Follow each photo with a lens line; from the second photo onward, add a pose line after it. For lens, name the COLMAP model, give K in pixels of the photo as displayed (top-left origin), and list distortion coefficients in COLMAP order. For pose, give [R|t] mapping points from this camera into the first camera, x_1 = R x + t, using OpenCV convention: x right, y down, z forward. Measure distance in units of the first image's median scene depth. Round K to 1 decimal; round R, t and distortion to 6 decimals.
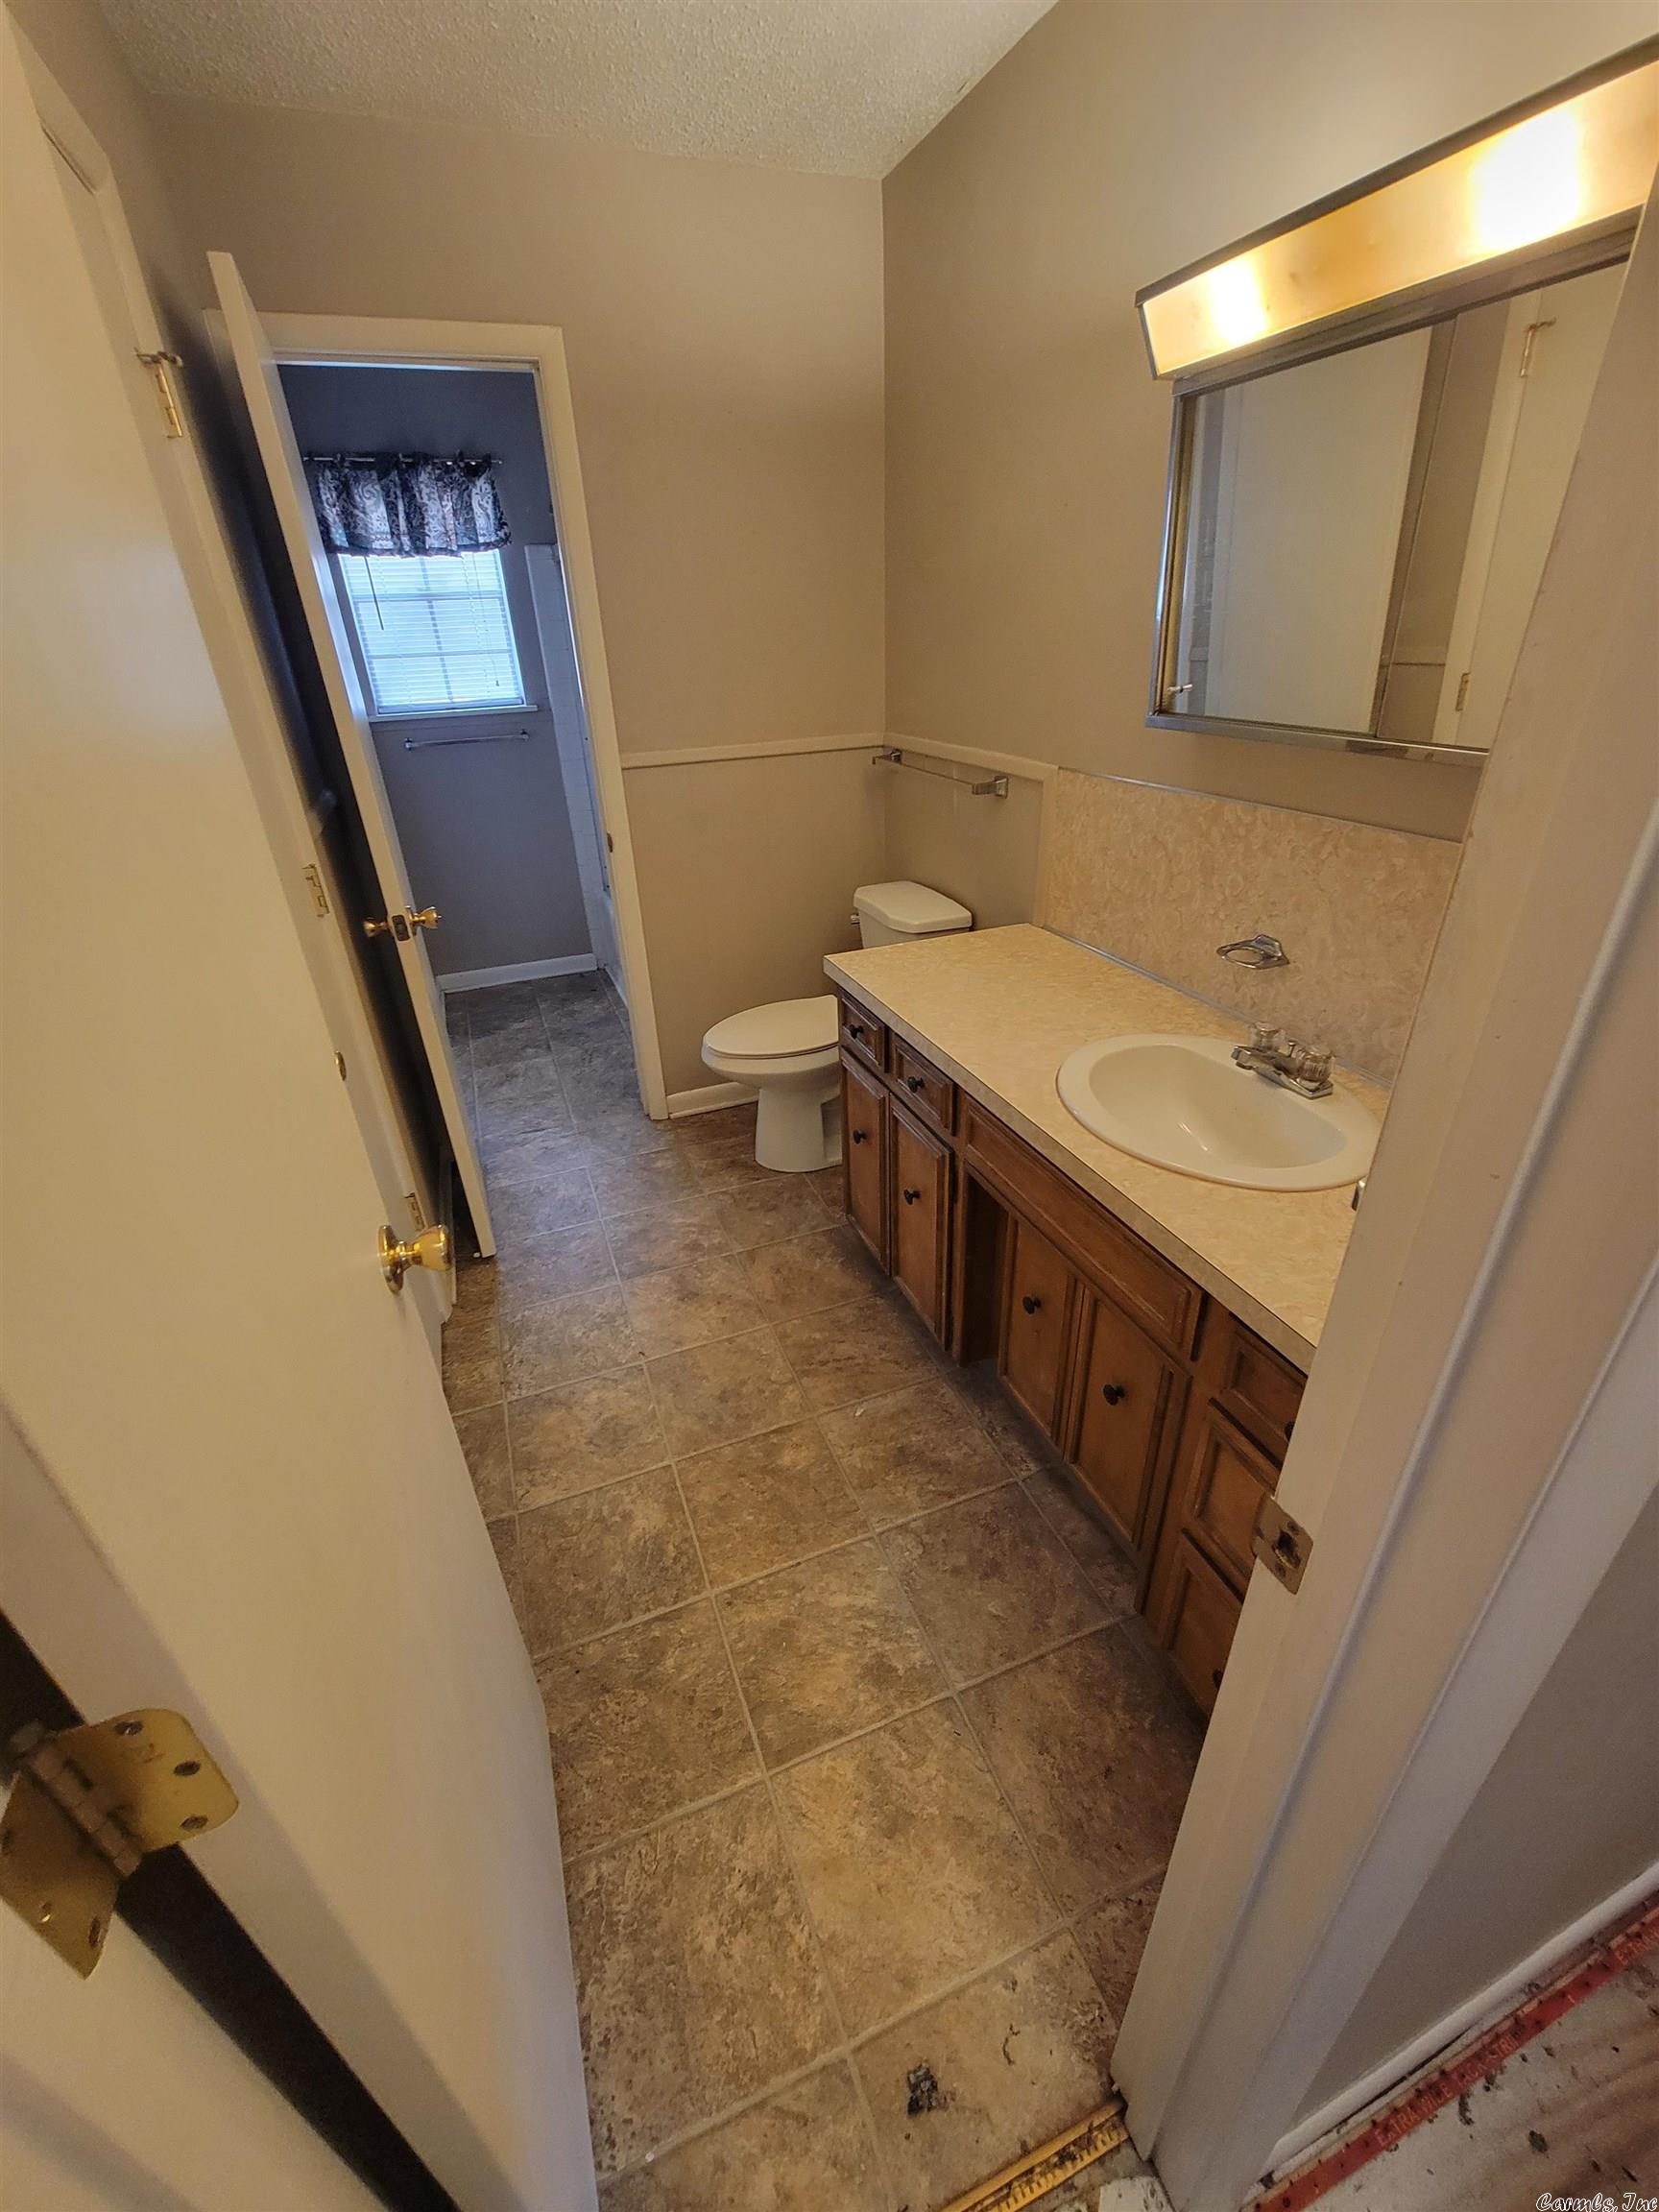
lens RADIAL K [[905.6, 0, 827.6], [0, 905.6, 1108.0], [0, 0, 1]] dist [-0.000020, 0.001077]
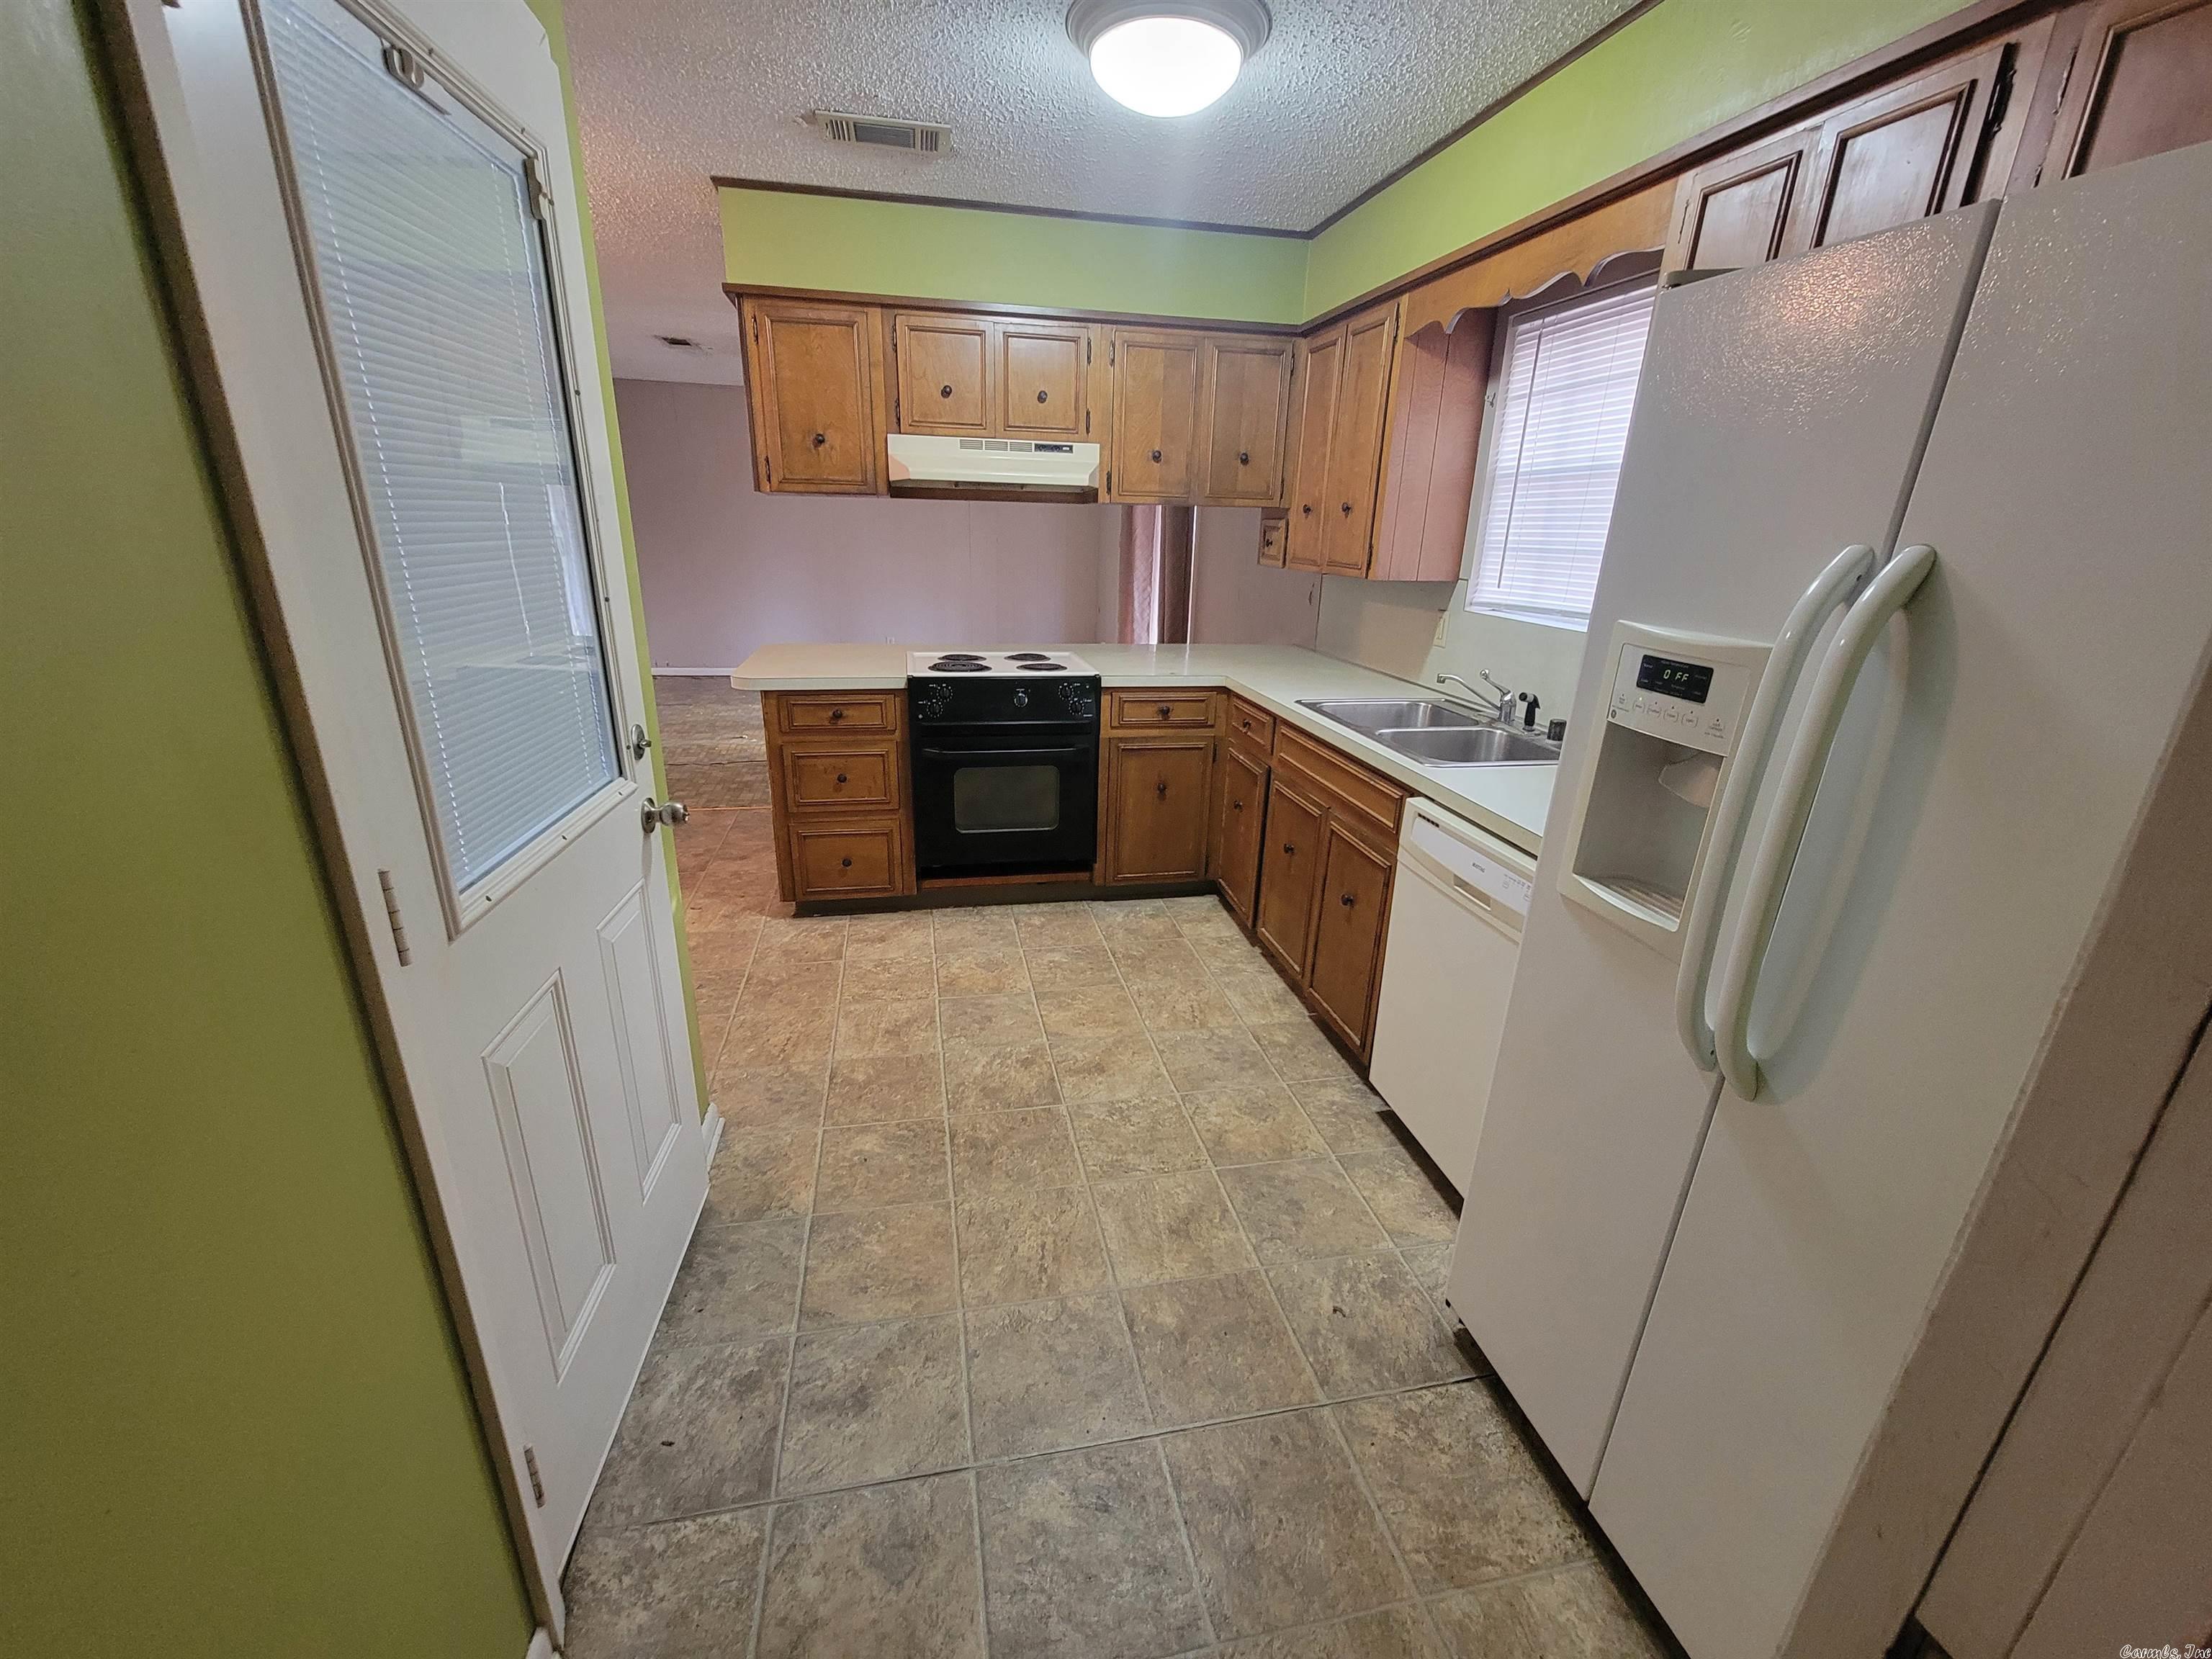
lens RADIAL K [[905.6, 0, 1110.7], [0, 905.6, 831.5], [0, 0, 1]] dist [-0.000020, 0.001077]
pose [[0.163211, -0.281540, 0.945567, -0.827805], [0.433220, 0.881527, 0.187696, -0.223218], [-0.886387, 0.379005, 0.265844, 0.519984]]
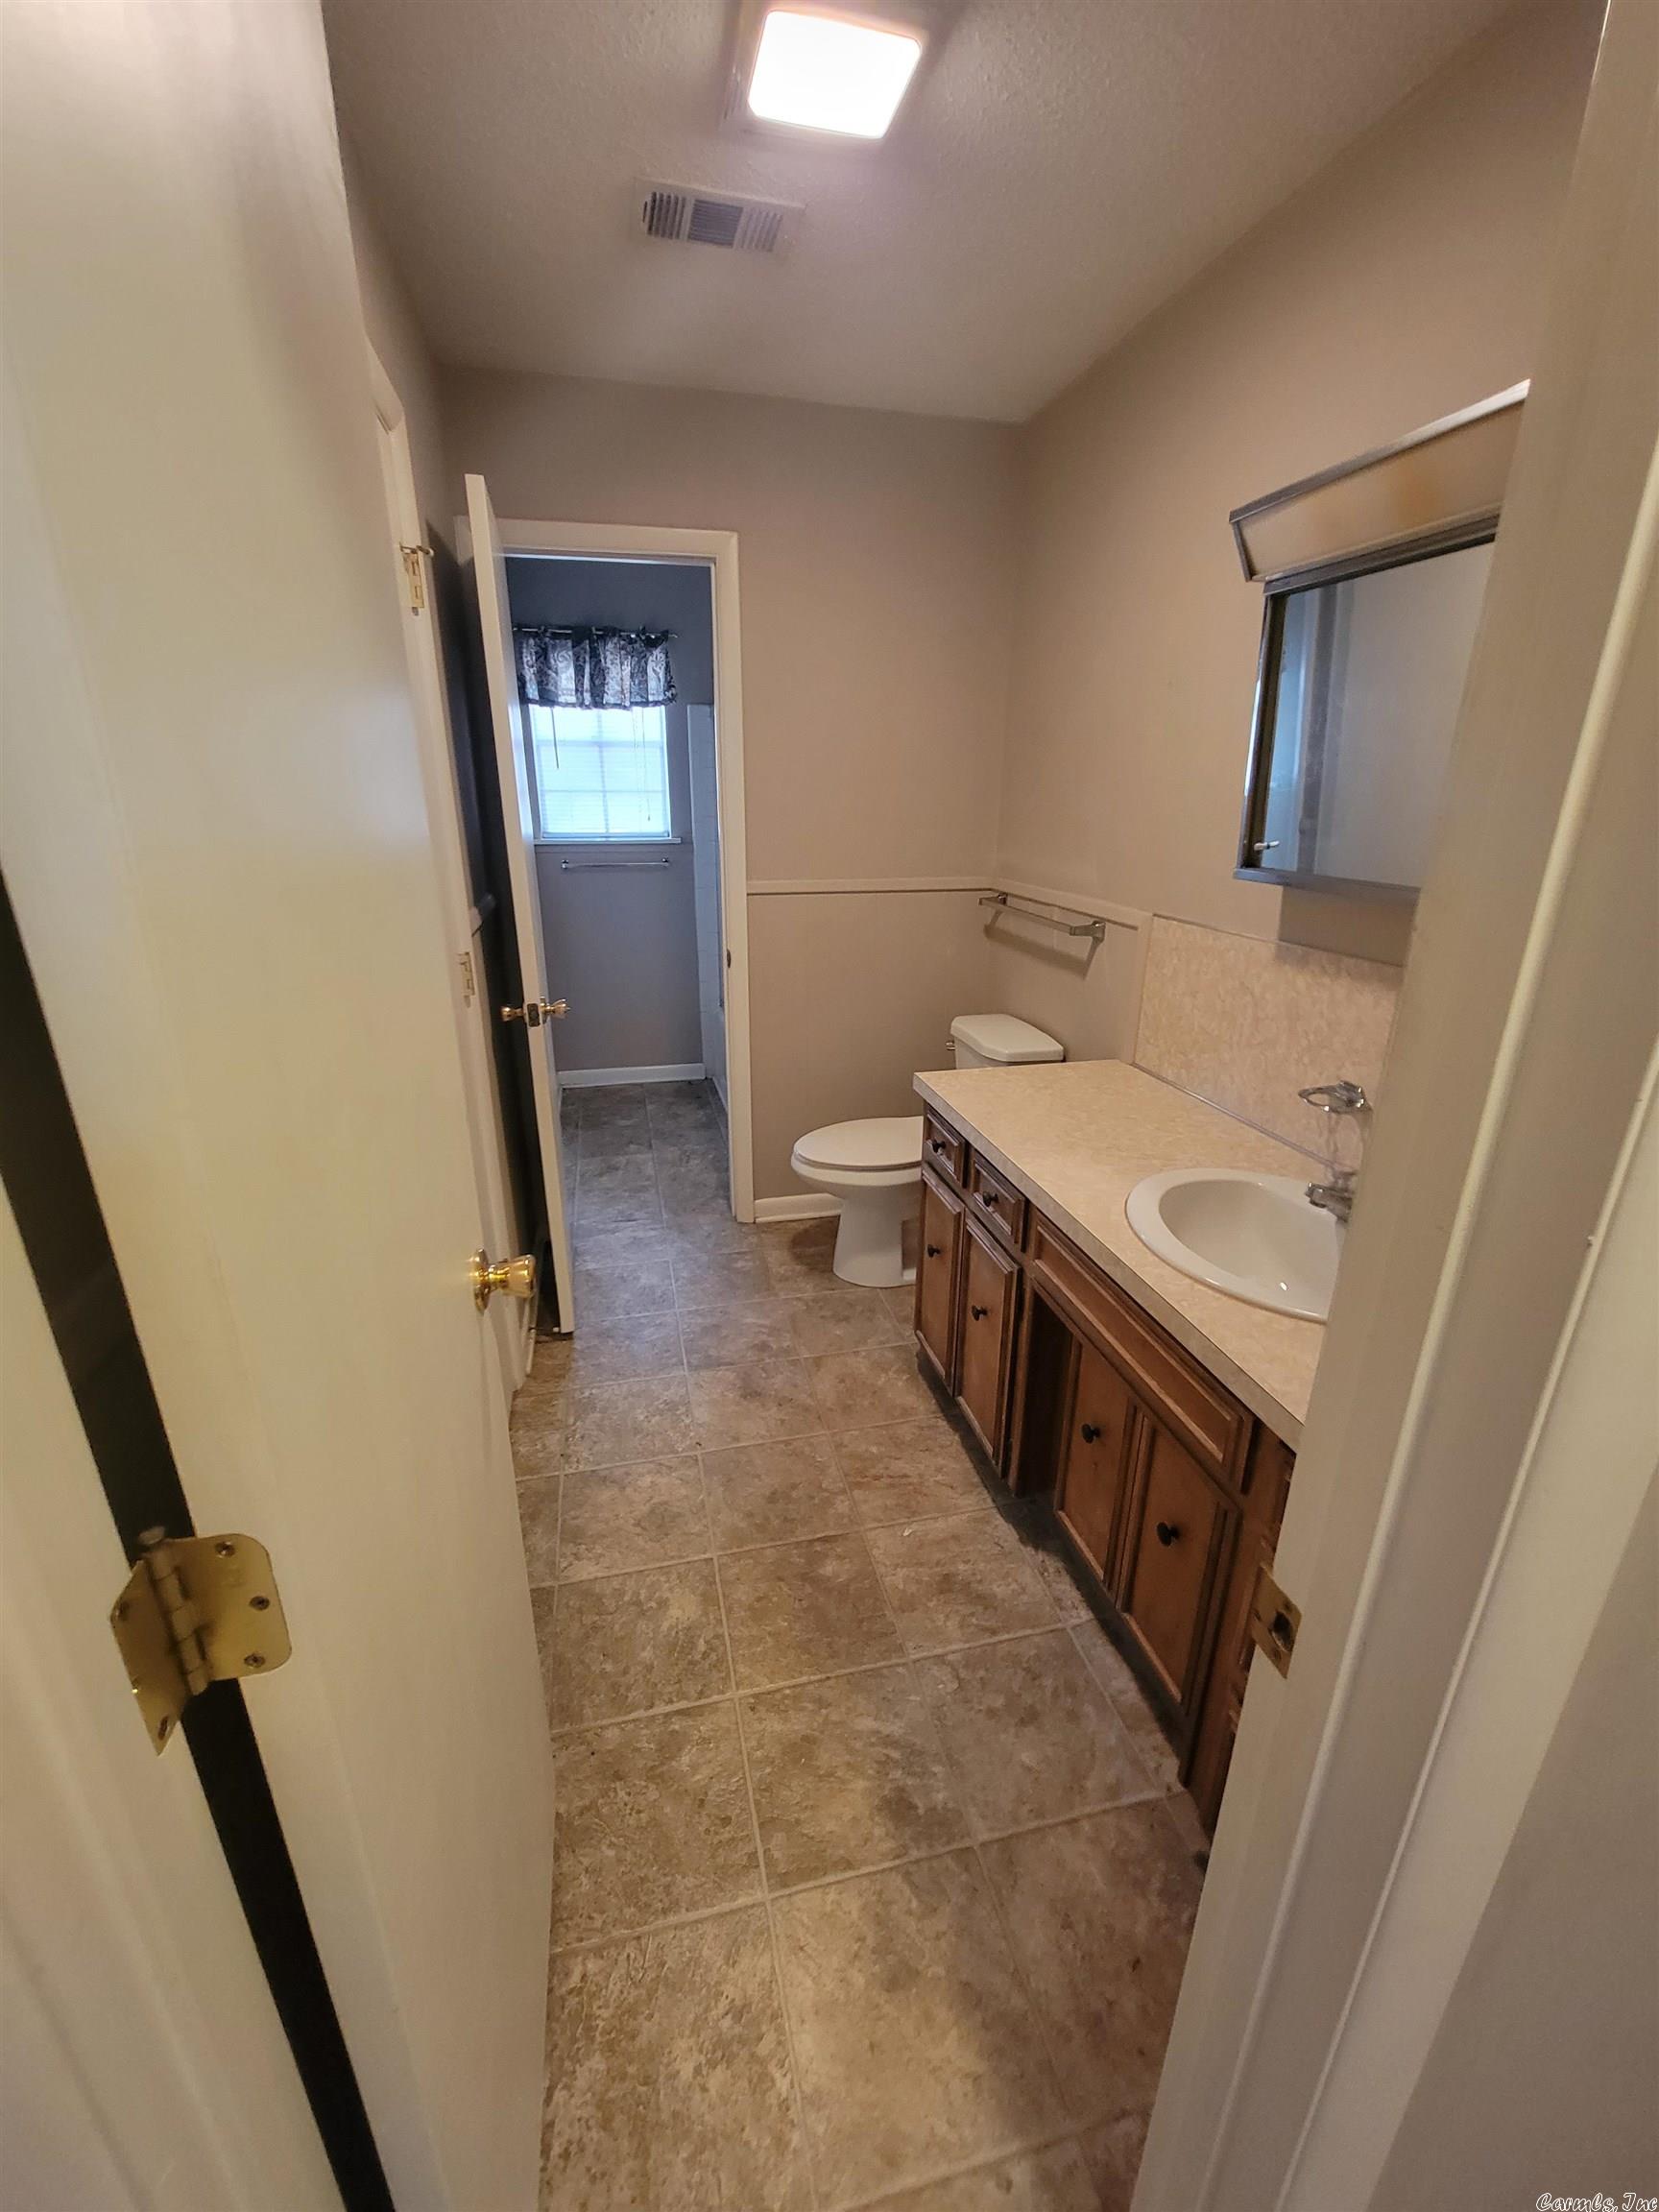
lens RADIAL K [[905.6, 0, 827.6], [0, 905.6, 1109.8], [0, 0, 1]] dist [-0.000020, 0.001077]
pose [[0.989681, 0.086881, -0.113945, 0.025198], [-0.102487, 0.984952, -0.139160, 0.038033], [0.100140, 0.149401, 0.983693, -0.043655]]
